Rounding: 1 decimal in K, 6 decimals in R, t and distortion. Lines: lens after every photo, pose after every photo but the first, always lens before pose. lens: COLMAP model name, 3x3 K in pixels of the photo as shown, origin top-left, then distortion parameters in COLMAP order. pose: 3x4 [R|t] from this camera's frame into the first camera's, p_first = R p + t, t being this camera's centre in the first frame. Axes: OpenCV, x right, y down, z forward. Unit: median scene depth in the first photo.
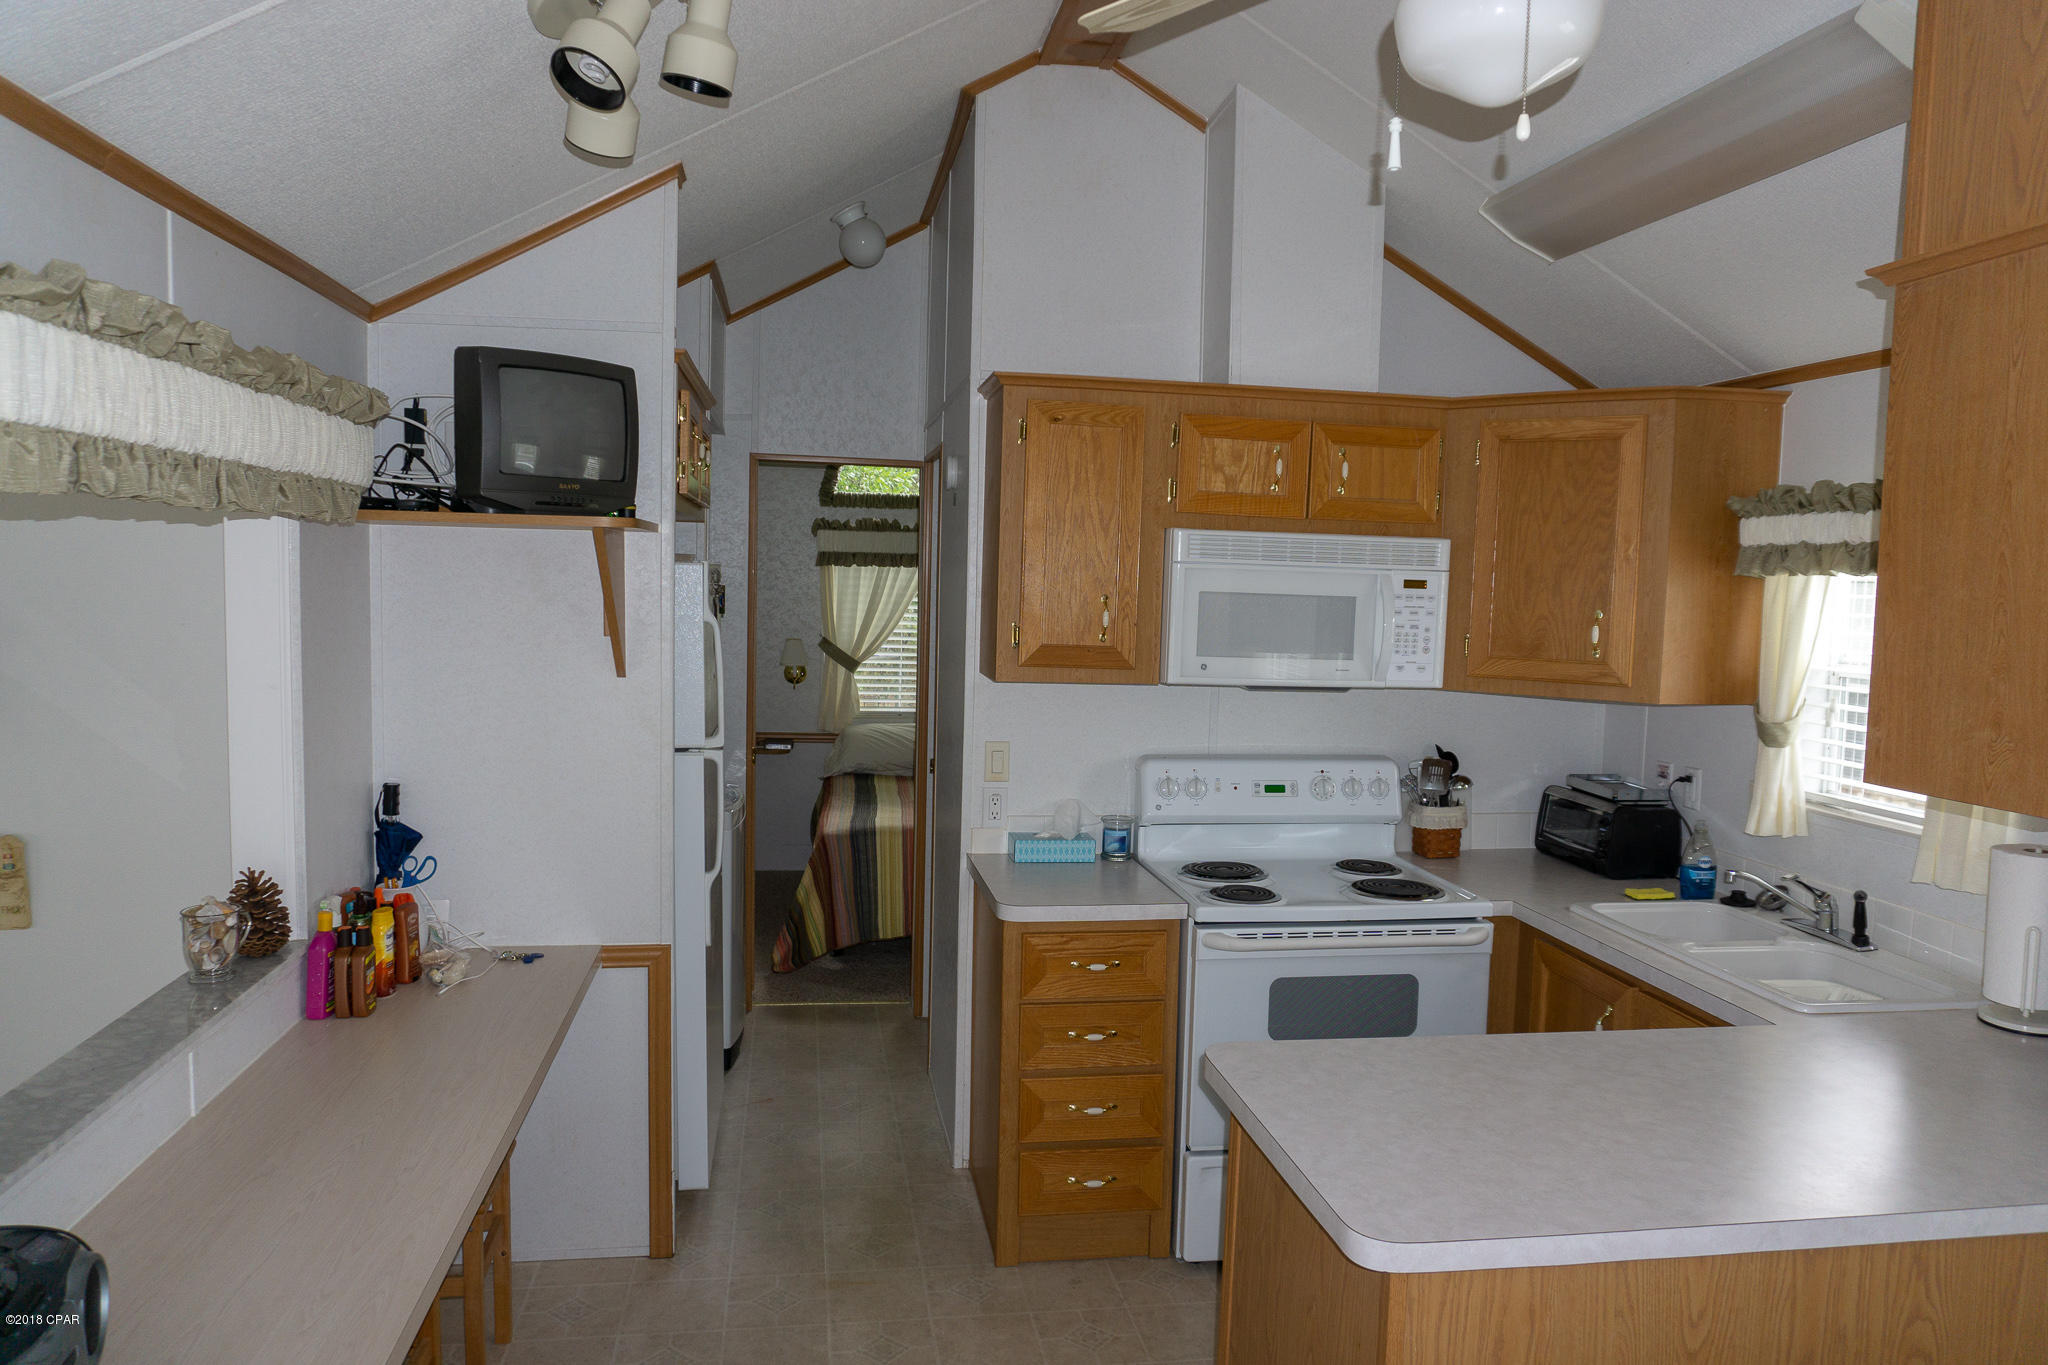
lens RADIAL K [[1377.4, 0, 1035.1], [0, 1377.4, 678.3], [0, 0, 1]] dist [-0.014802, -0.002053]
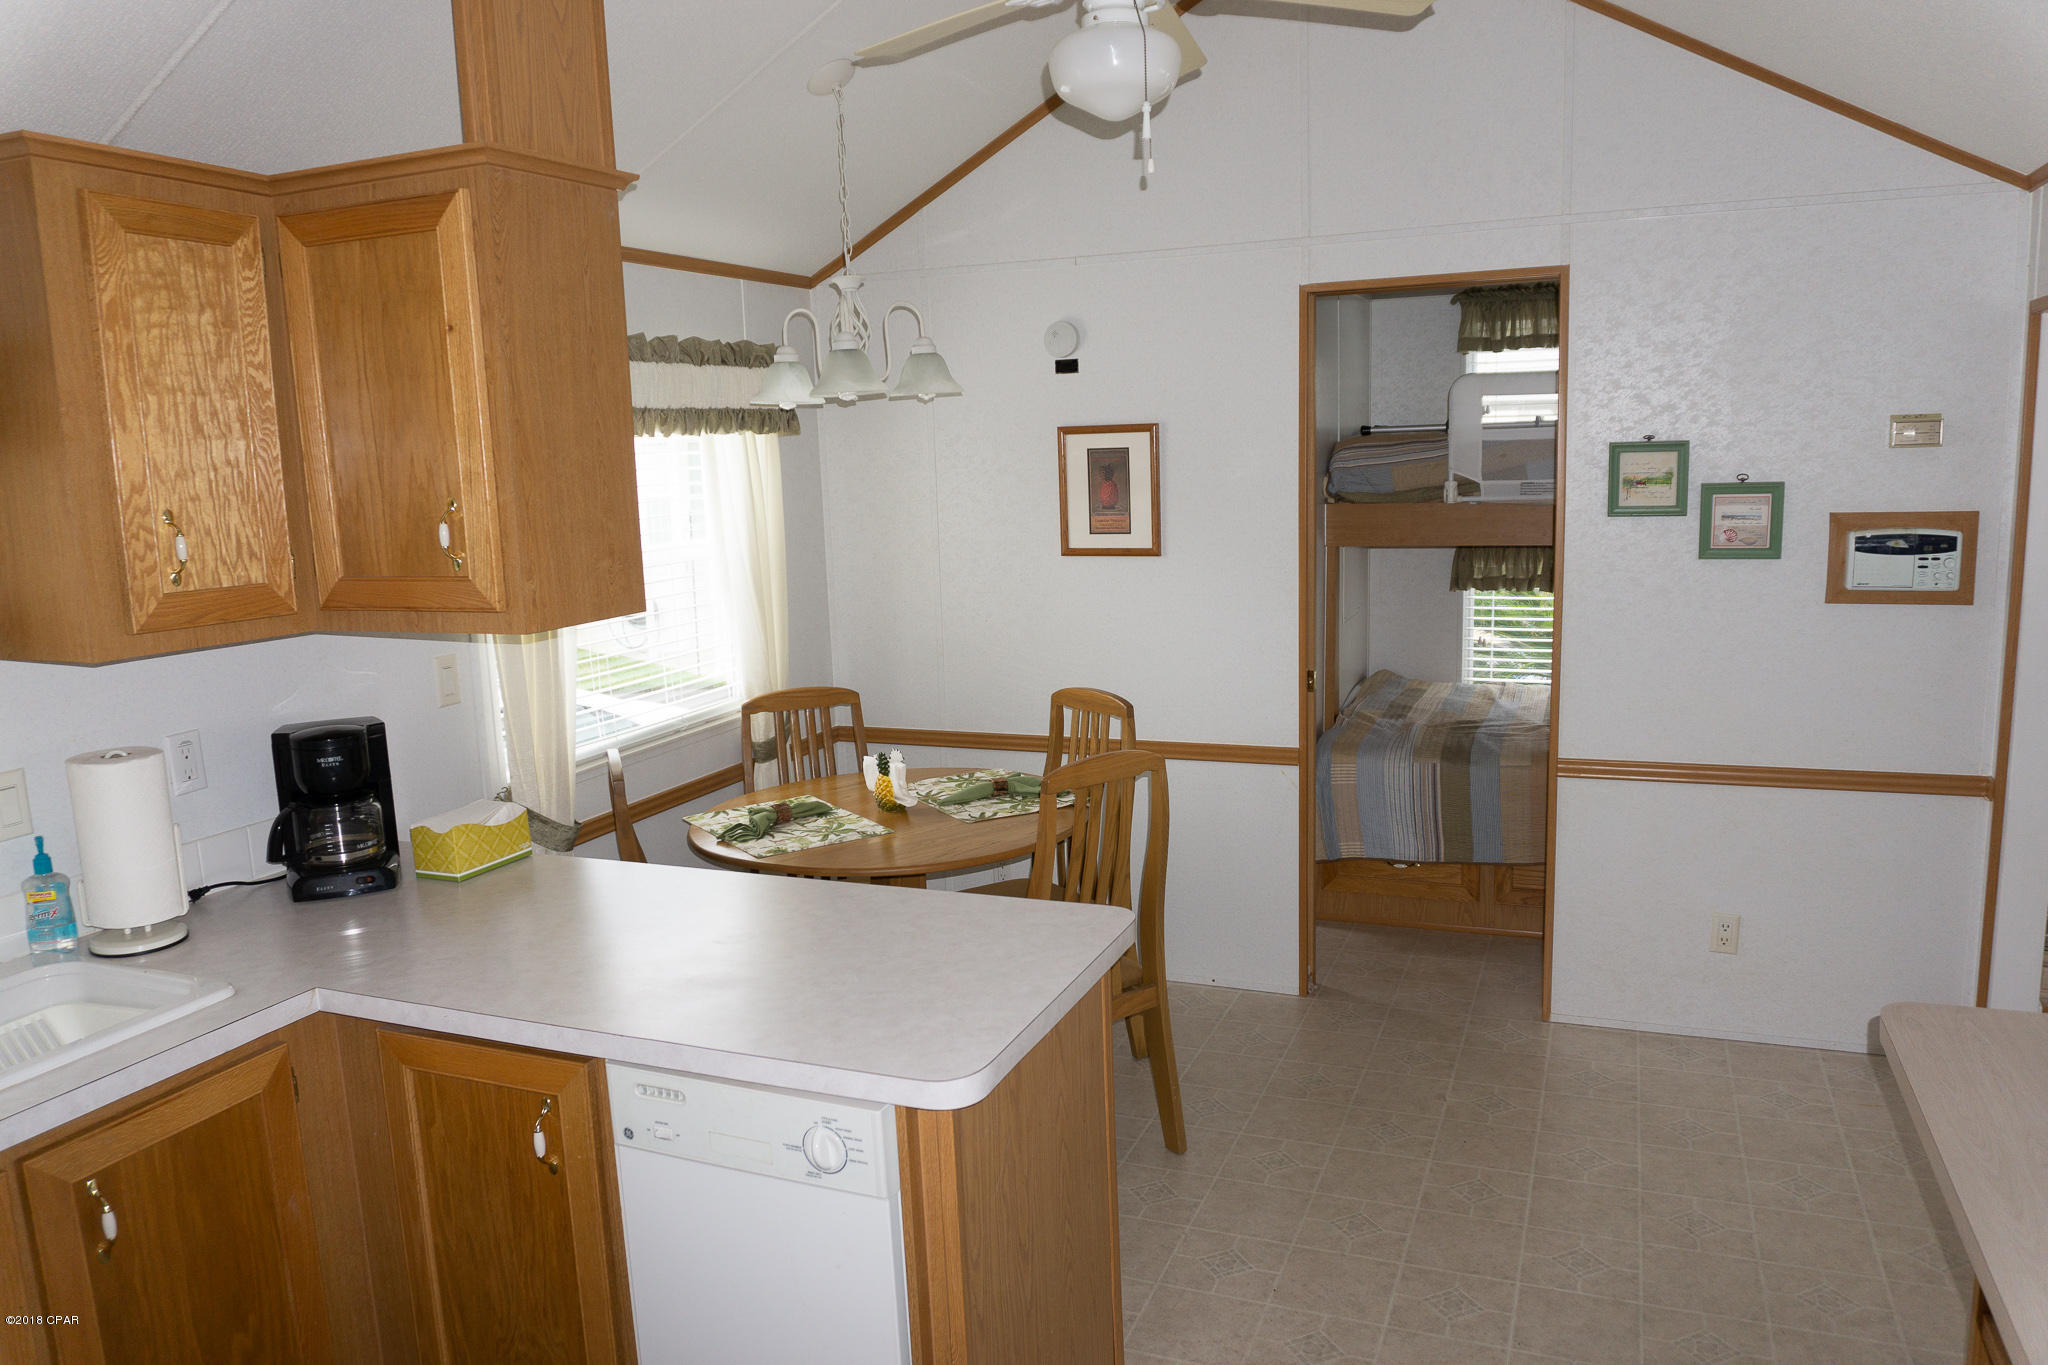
lens RADIAL K [[1431.9, 0, 988.3], [0, 1431.9, 702.9], [0, 0, 1]] dist [-0.049967, 0.003465]
pose [[-0.845607, -0.083528, 0.527230, -0.178898], [0.055059, 0.968766, 0.241787, -0.073174], [-0.530959, 0.233486, -0.814596, 1.040360]]
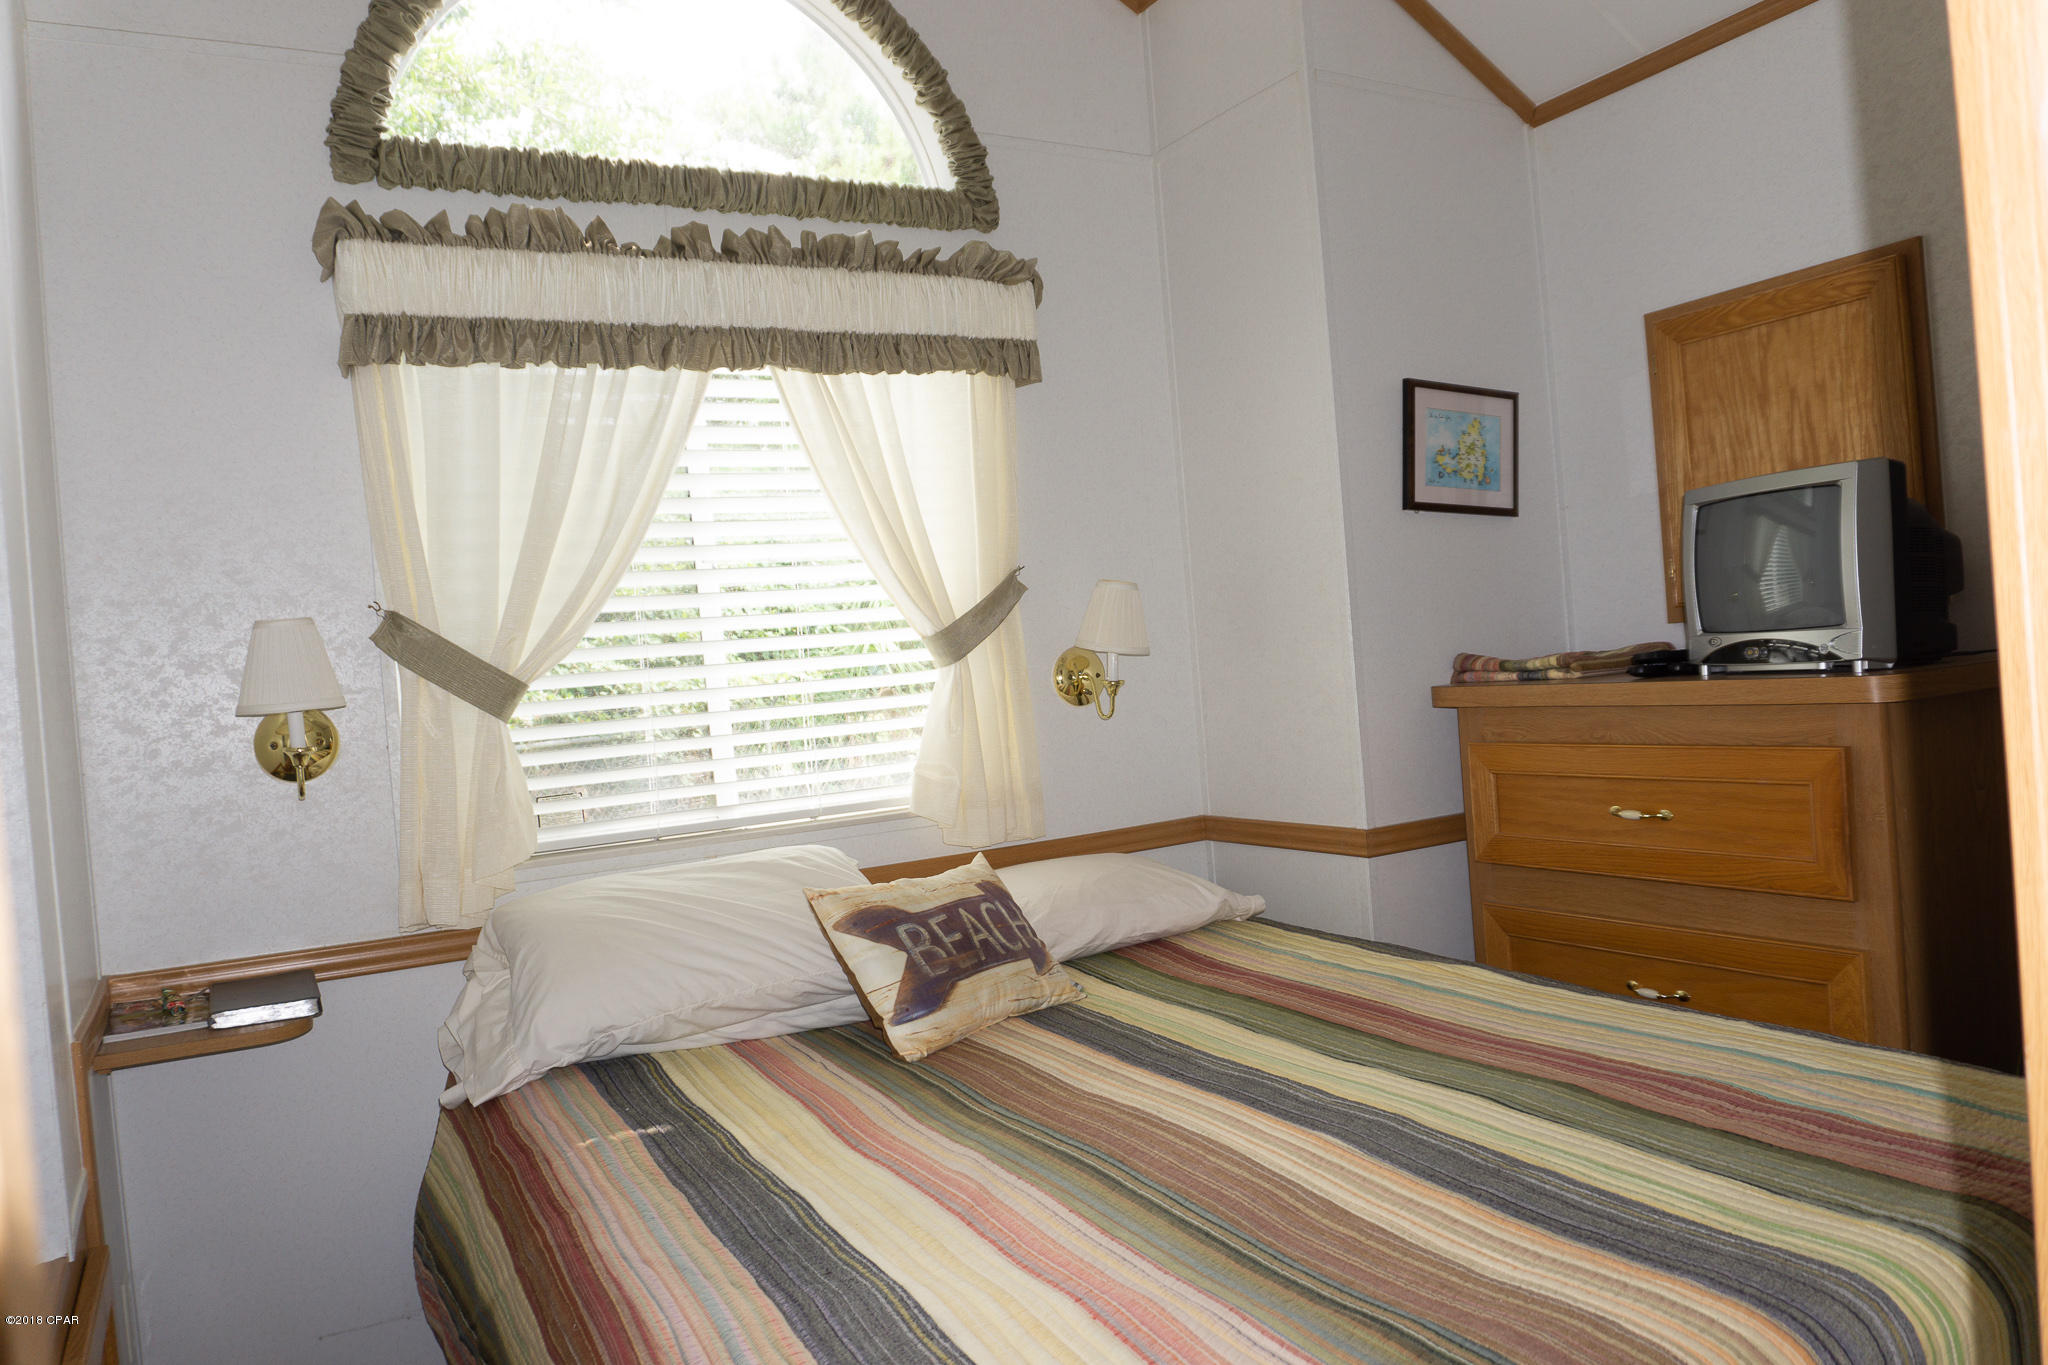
lens RADIAL K [[1431.9, 0, 1013.5], [0, 1431.9, 682.2], [0, 0, 1]] dist [-0.049967, 0.003465]
pose [[0.936238, -0.108540, 0.334183, -0.280176], [0.130440, 0.990491, -0.043732, 0.034418], [-0.326258, 0.084534, 0.941493, 1.425106]]
